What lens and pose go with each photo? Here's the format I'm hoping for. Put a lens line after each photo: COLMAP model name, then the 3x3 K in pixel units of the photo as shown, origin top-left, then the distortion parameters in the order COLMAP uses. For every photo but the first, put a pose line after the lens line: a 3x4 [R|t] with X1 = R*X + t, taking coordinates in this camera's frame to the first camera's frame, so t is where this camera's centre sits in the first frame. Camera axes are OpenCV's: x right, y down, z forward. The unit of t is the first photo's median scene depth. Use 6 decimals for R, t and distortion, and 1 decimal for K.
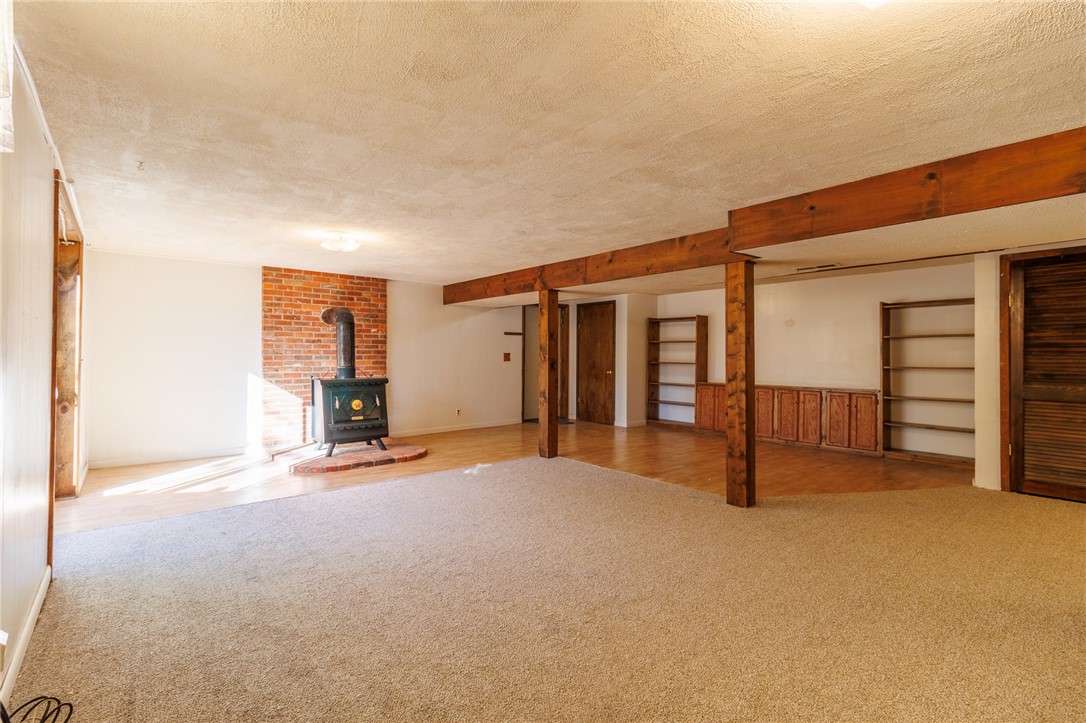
lens RADIAL K [[503.3, 0, 542.5], [0, 503.3, 357.5], [0, 0, 1]] dist [0.014216, 0.000307]
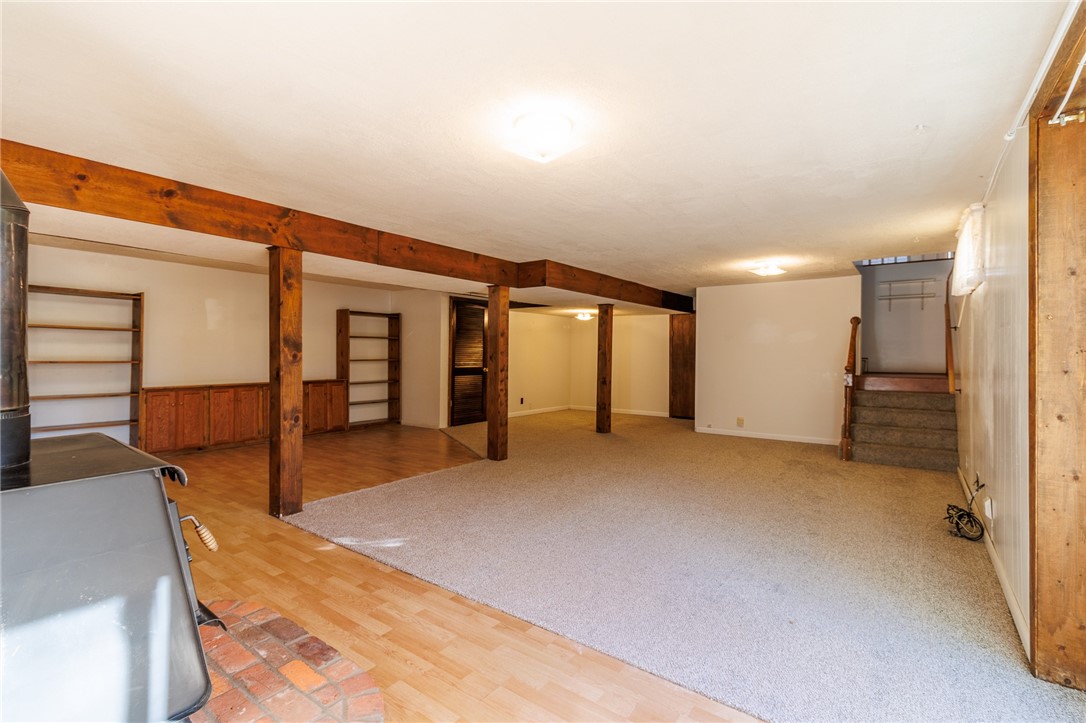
lens RADIAL K [[503.3, 0, 545.8], [0, 503.3, 351.5], [0, 0, 1]] dist [0.014216, 0.000307]
pose [[-0.240288, -0.003194, 0.970696, -0.759800], [-0.003909, 0.999990, 0.002322, -0.008370], [-0.970694, -0.003237, -0.240298, 0.926326]]
